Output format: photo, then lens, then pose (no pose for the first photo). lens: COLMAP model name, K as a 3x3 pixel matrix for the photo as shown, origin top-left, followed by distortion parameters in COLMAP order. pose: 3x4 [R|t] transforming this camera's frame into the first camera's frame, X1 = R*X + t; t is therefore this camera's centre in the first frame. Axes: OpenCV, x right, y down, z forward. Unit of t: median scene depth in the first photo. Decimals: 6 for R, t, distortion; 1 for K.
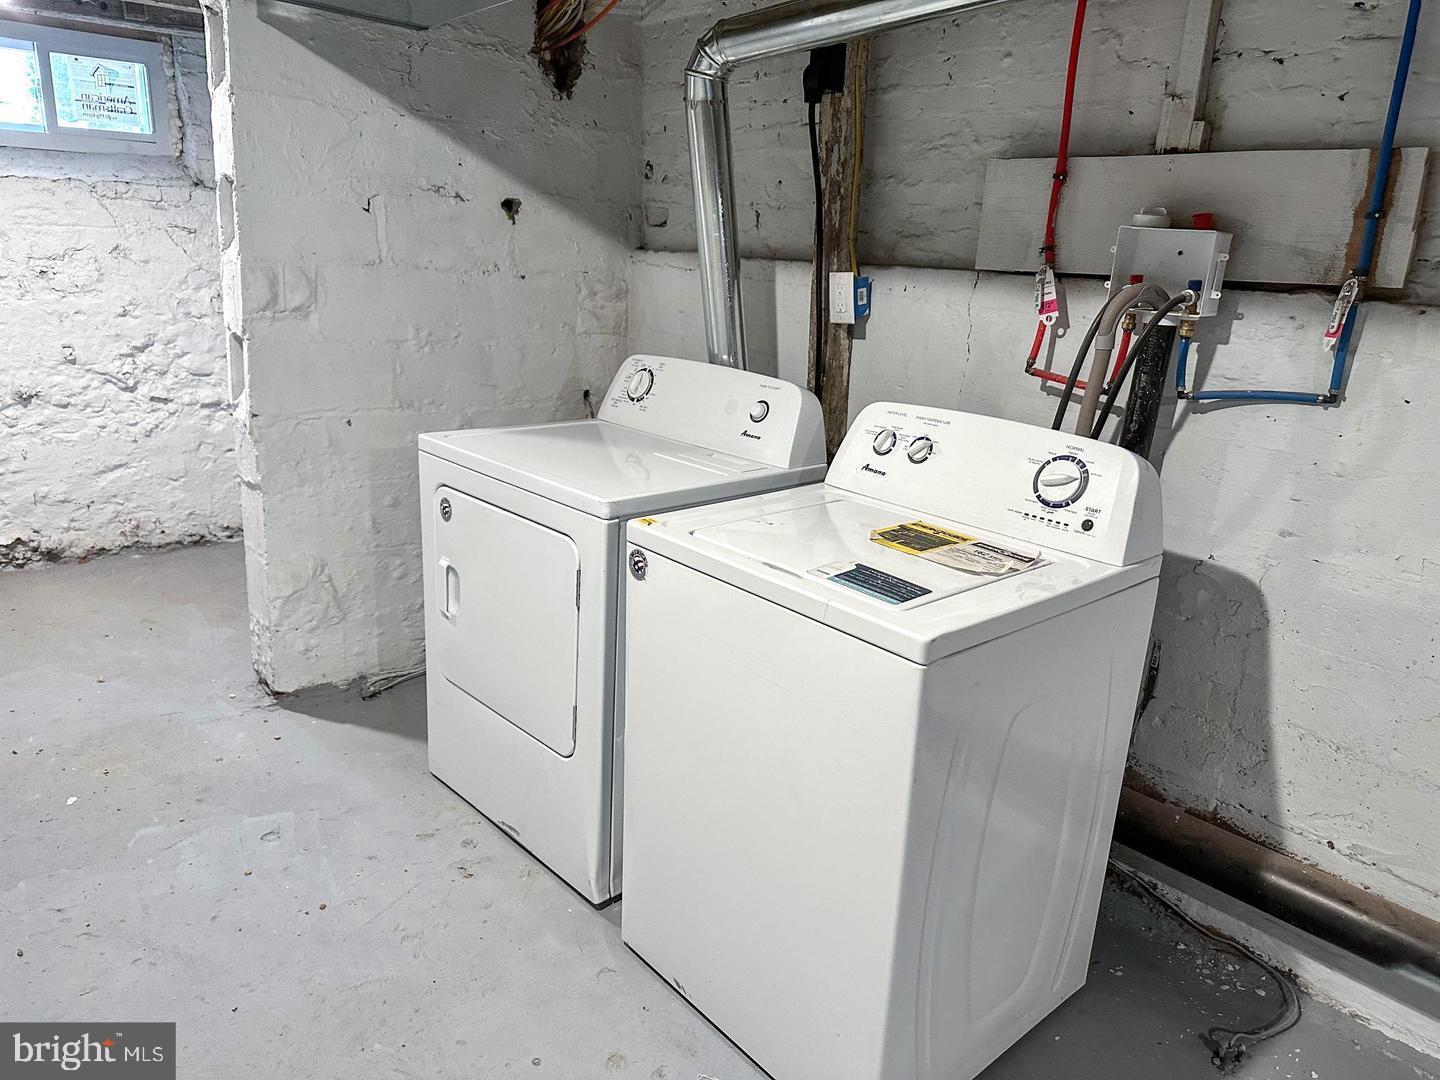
lens RADIAL K [[997.0, 0, 717.4], [0, 997.0, 549.8], [0, 0, 1]] dist [0.031540, -0.031079]
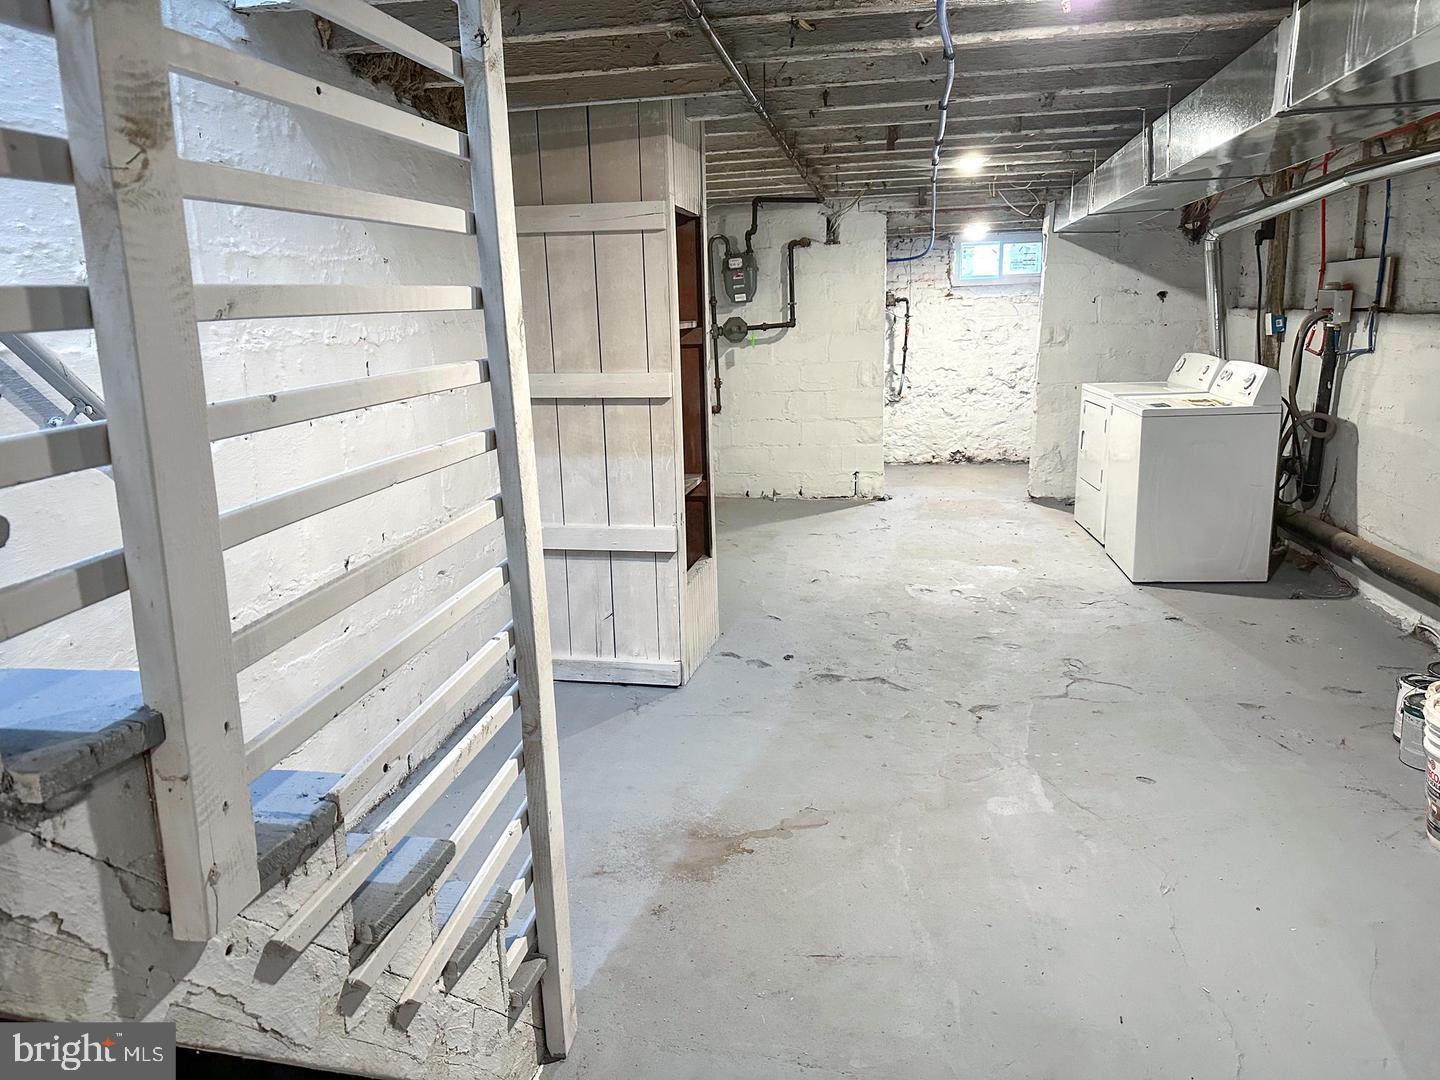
lens RADIAL K [[997.0, 0, 711.0], [0, 997.0, 535.5], [0, 0, 1]] dist [0.031540, -0.031079]
pose [[0.637263, 0.104242, -0.763564, 0.936467], [-0.169360, 0.985531, -0.006801, 0.382074], [0.751807, 0.133651, 0.645696, -1.158567]]
